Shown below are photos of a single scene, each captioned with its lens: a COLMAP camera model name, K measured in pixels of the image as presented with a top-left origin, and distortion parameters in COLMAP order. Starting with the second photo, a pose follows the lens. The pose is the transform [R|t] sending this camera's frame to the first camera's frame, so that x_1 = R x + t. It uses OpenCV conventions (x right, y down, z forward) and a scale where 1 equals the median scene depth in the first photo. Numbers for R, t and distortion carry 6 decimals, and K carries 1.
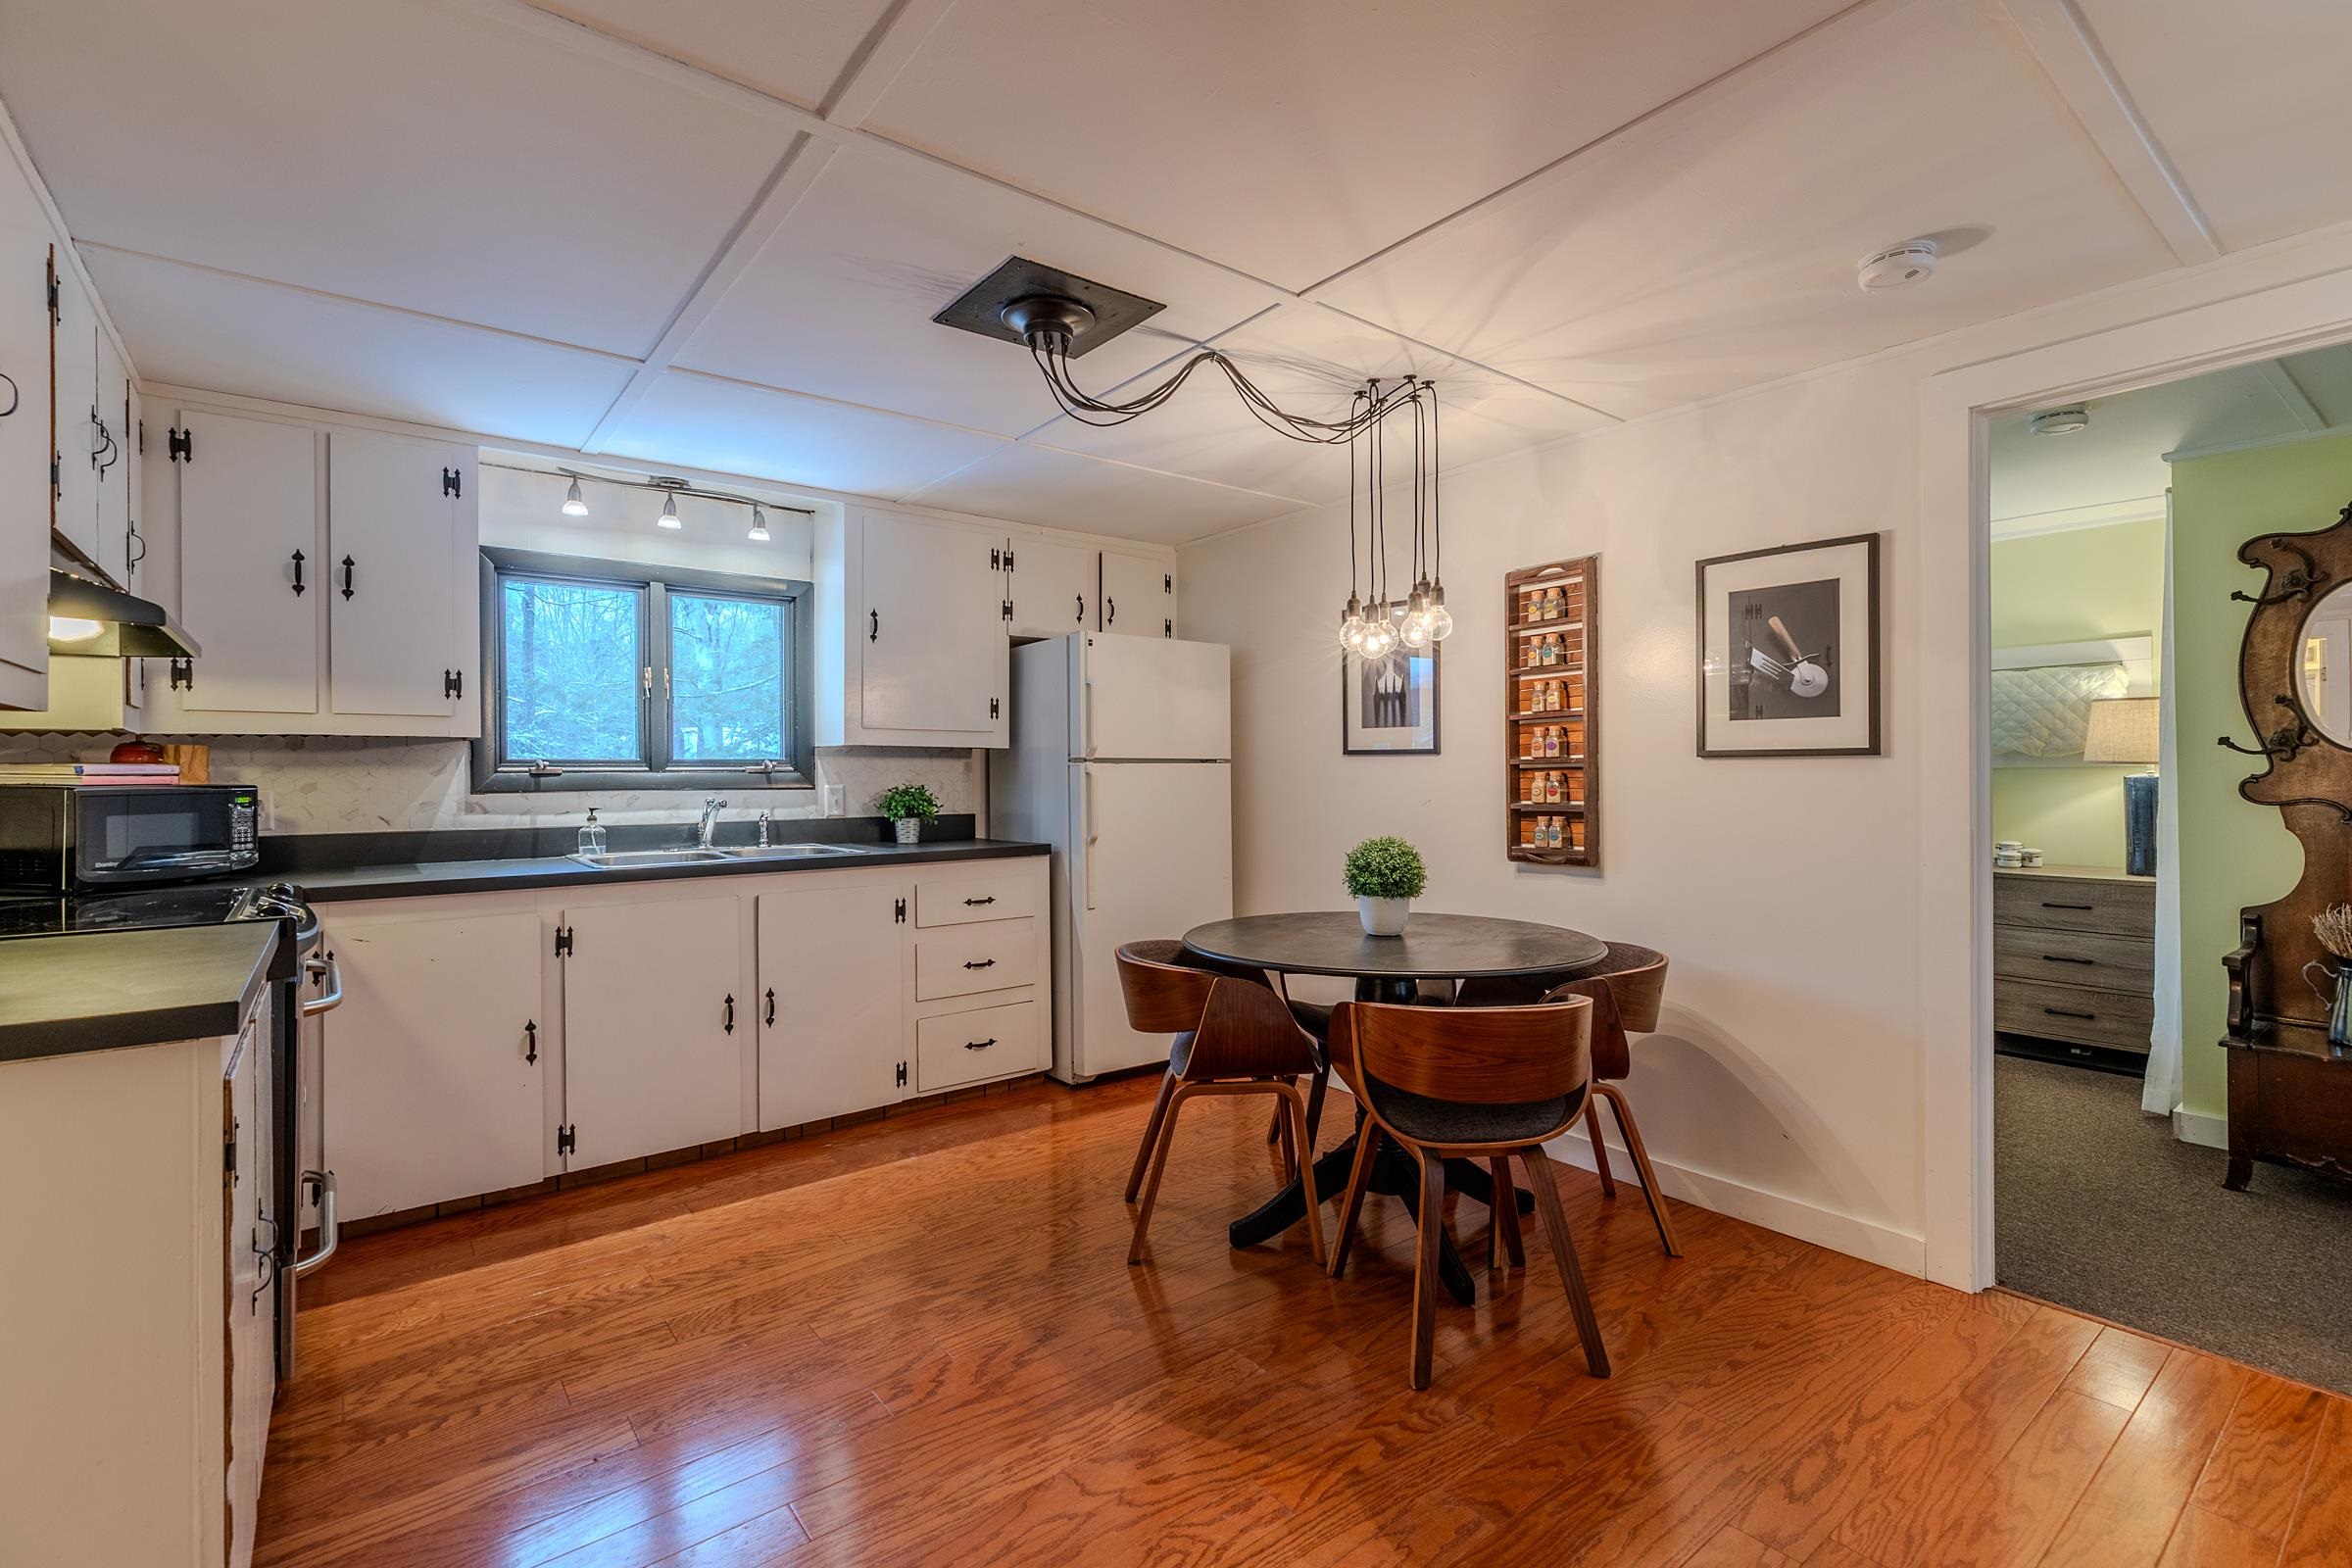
lens RADIAL K [[1065.5, 0, 1191.3], [0, 1065.5, 766.0], [0, 0, 1]] dist [0.002682, 0.000738]
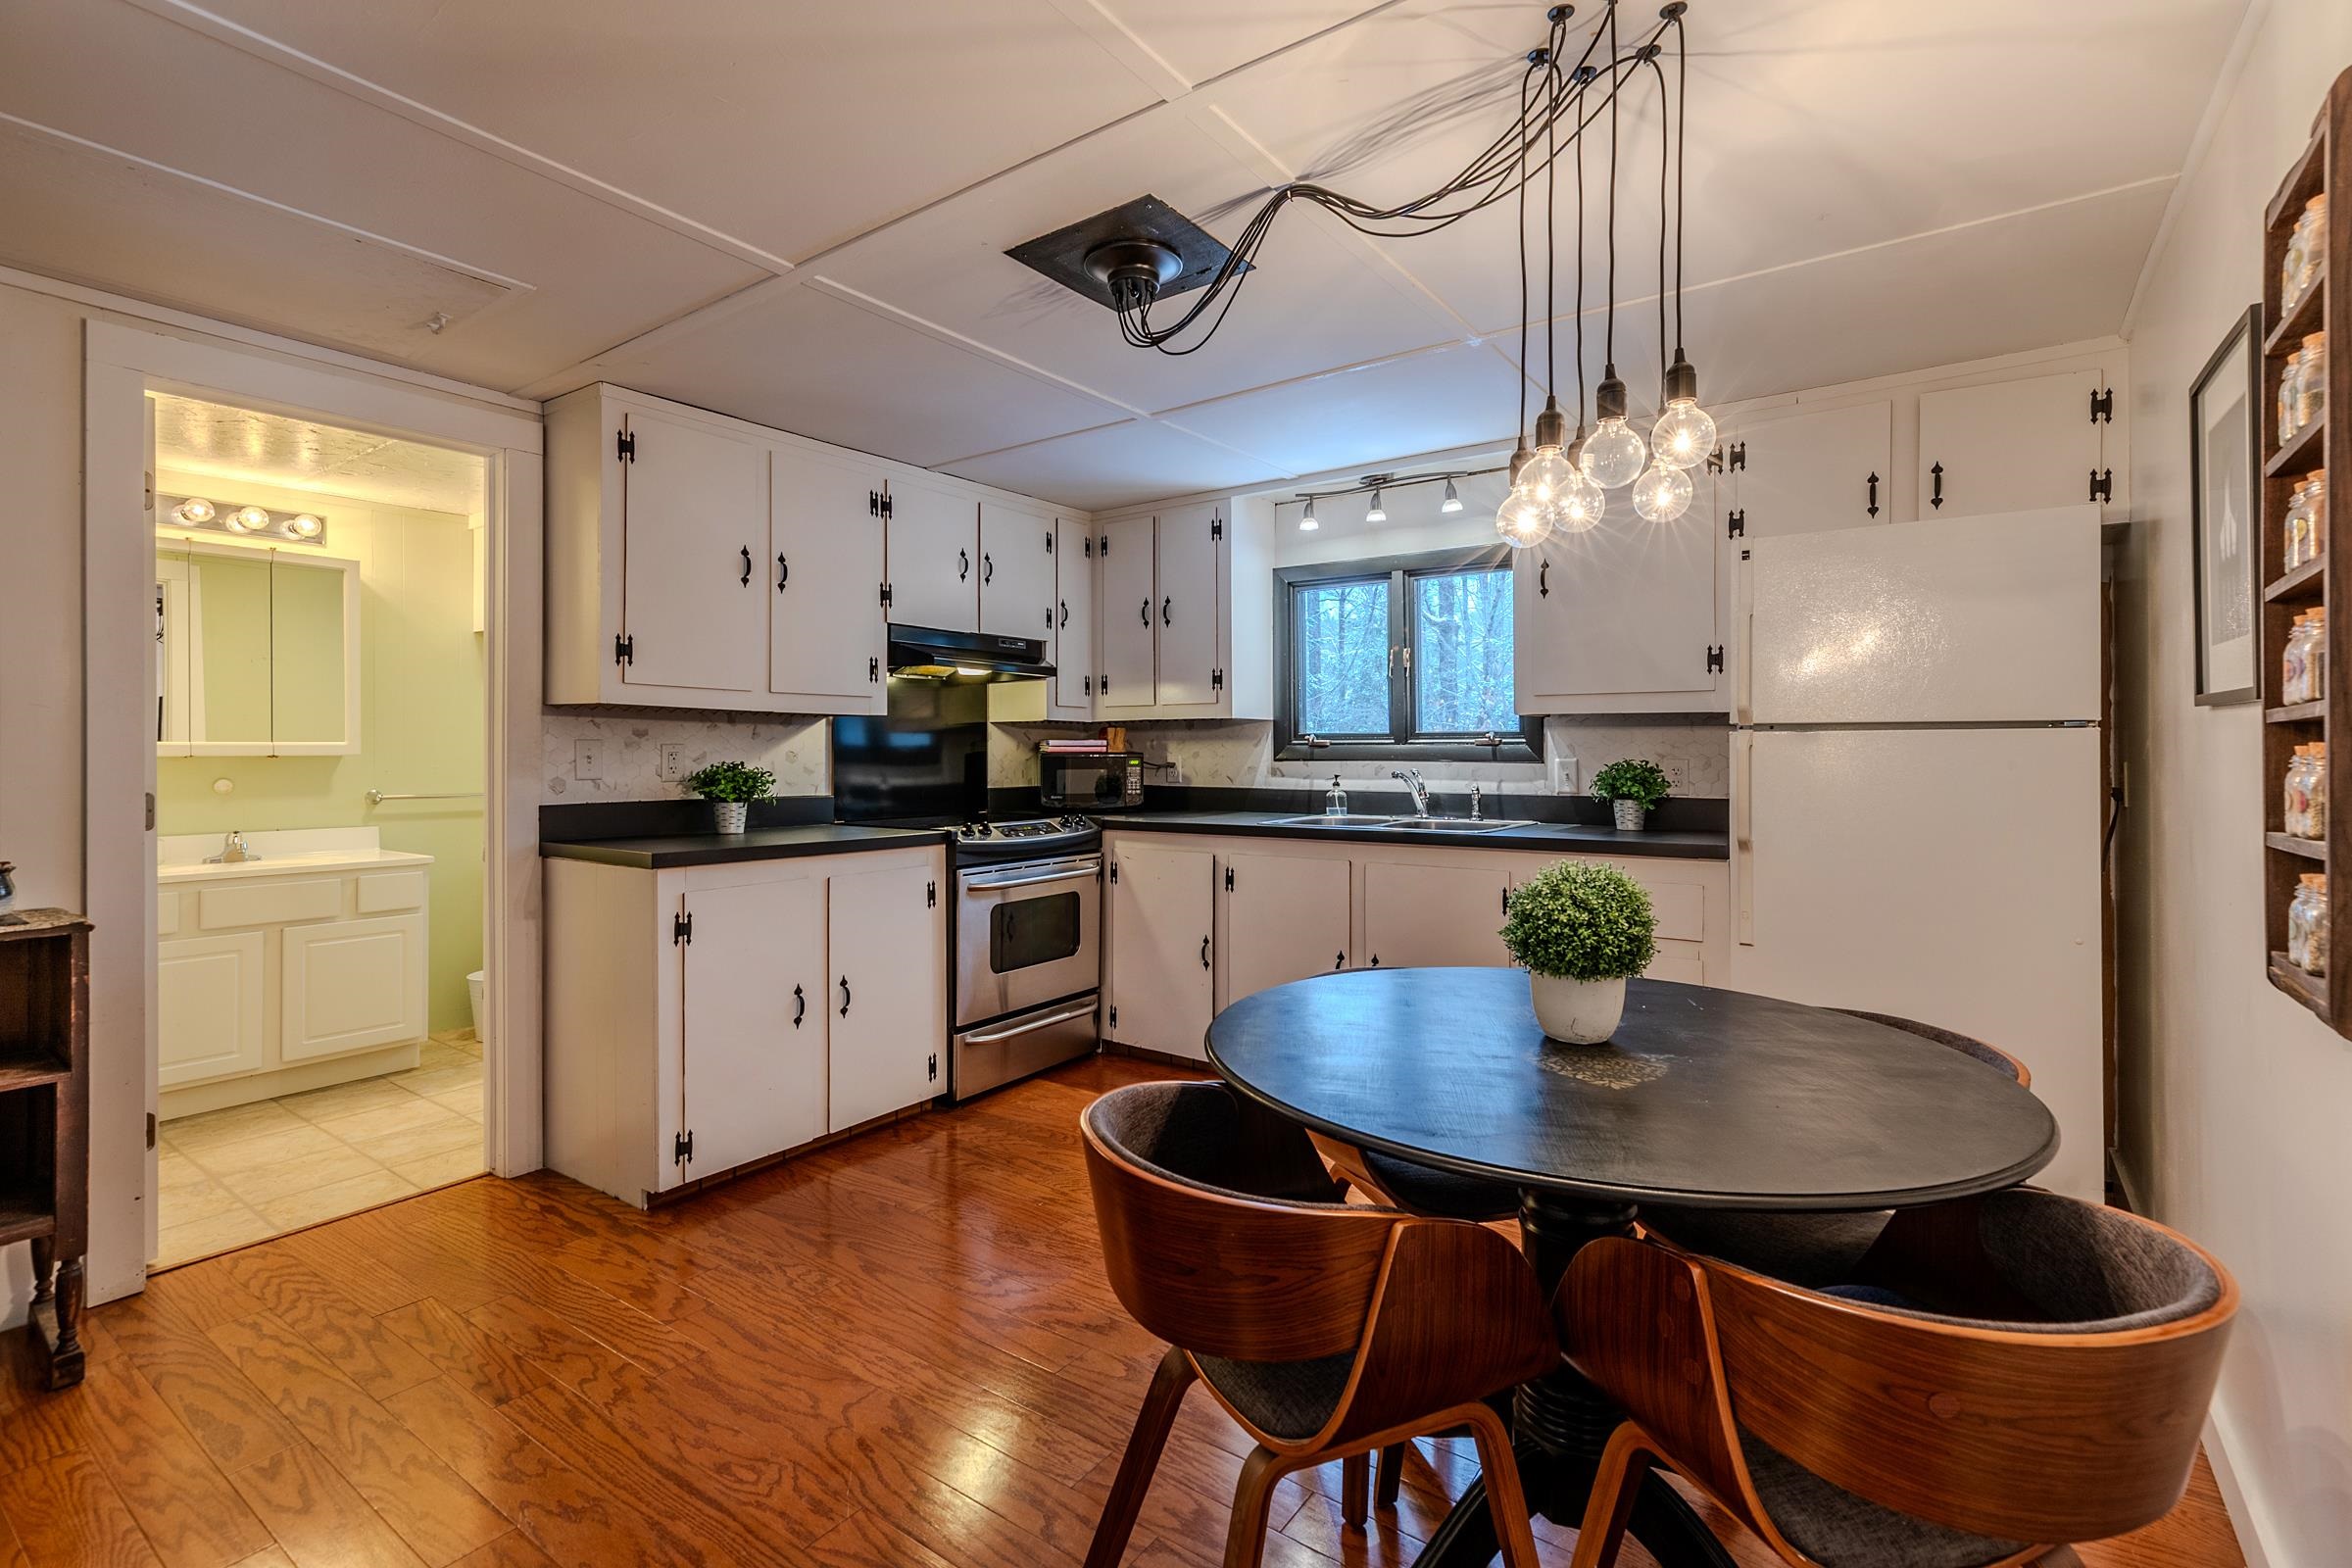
lens RADIAL K [[1065.5, 0, 1191.3], [0, 1065.5, 766.0], [0, 0, 1]] dist [0.002682, 0.000738]
pose [[0.276052, 0.025789, -0.960797, 0.548587], [0.011706, 0.999476, 0.030190, -0.008540], [0.961071, -0.019581, 0.275605, 0.548317]]
